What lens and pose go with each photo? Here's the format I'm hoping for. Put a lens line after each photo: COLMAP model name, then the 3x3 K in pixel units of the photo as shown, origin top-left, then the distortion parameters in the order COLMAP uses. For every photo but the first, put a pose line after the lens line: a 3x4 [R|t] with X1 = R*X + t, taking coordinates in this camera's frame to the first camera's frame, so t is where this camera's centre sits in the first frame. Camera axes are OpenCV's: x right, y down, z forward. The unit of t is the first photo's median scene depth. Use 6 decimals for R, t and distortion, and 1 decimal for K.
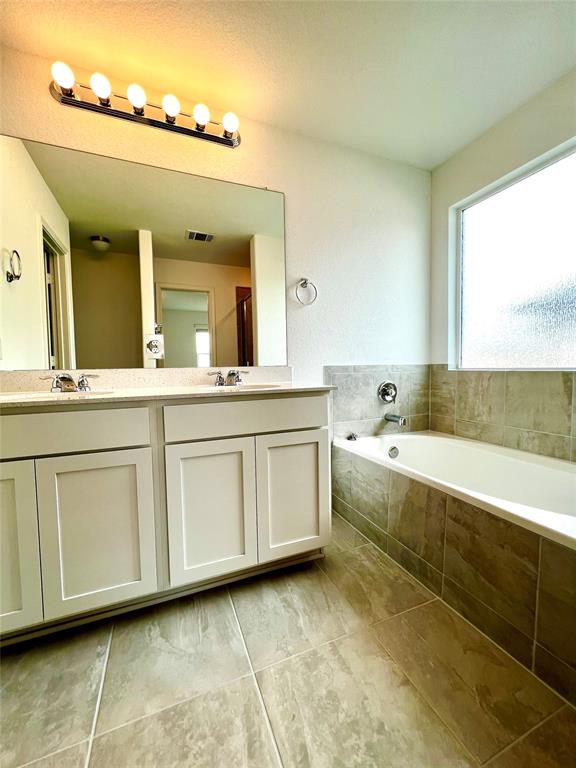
lens RADIAL K [[308.3, 0, 288.0], [0, 308.3, 384.0], [0, 0, 1]] dist [-0.002215, 0.000461]
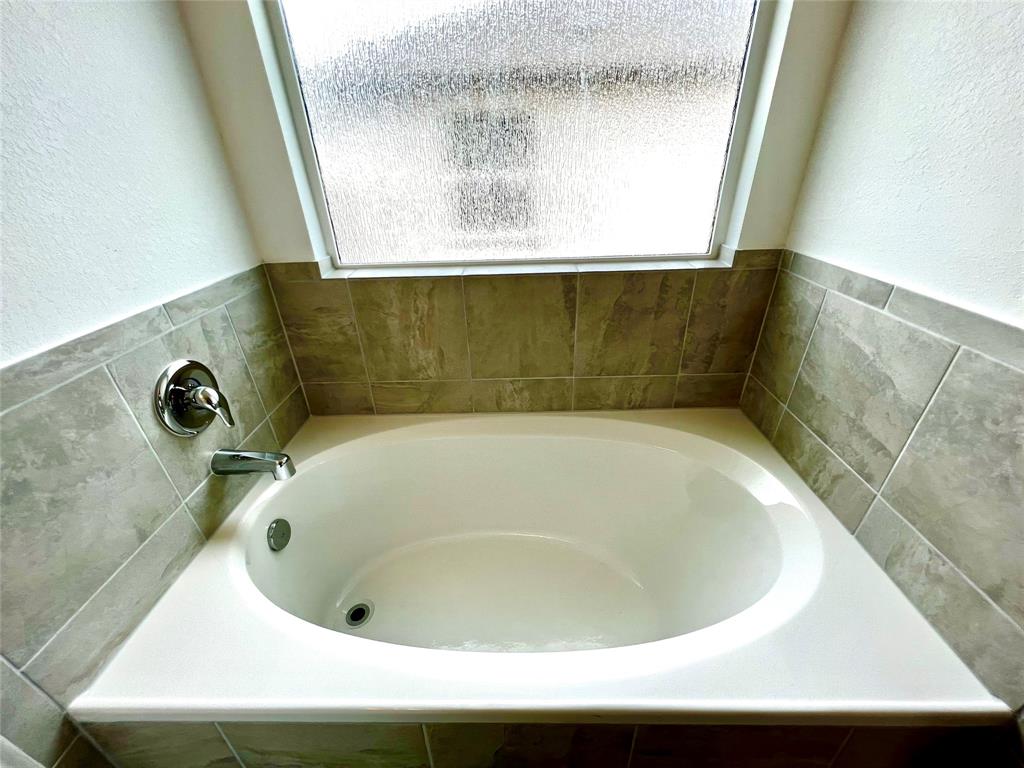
lens RADIAL K [[411.1, 0, 512.0], [0, 411.1, 384.0], [0, 0, 1]] dist [-0.002215, 0.000461]
pose [[0.394454, -0.440003, 0.806724, 0.161728], [0.071159, 0.889899, 0.450574, -0.181502], [-0.916156, -0.120325, 0.382334, 0.699939]]
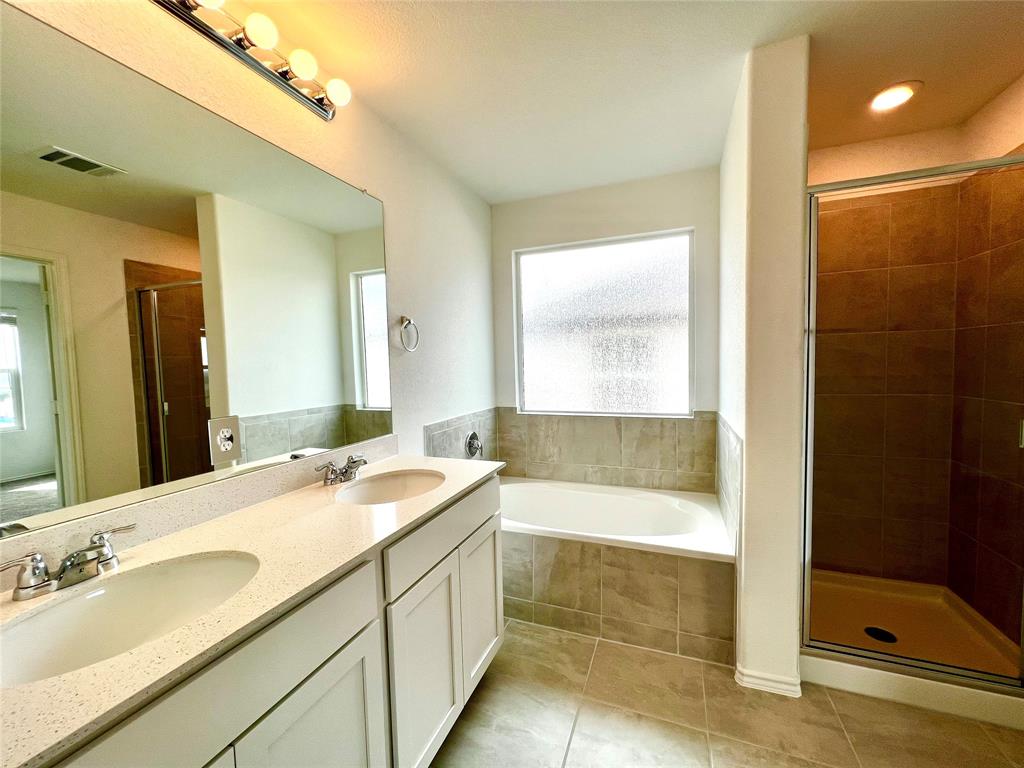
lens RADIAL K [[411.1, 0, 512.0], [0, 411.1, 384.0], [0, 0, 1]] dist [-0.002215, 0.000461]
pose [[0.688634, -0.037490, 0.724139, -0.563281], [0.047974, 0.998830, 0.006089, -0.186658], [-0.723521, 0.030547, 0.689627, 0.118313]]
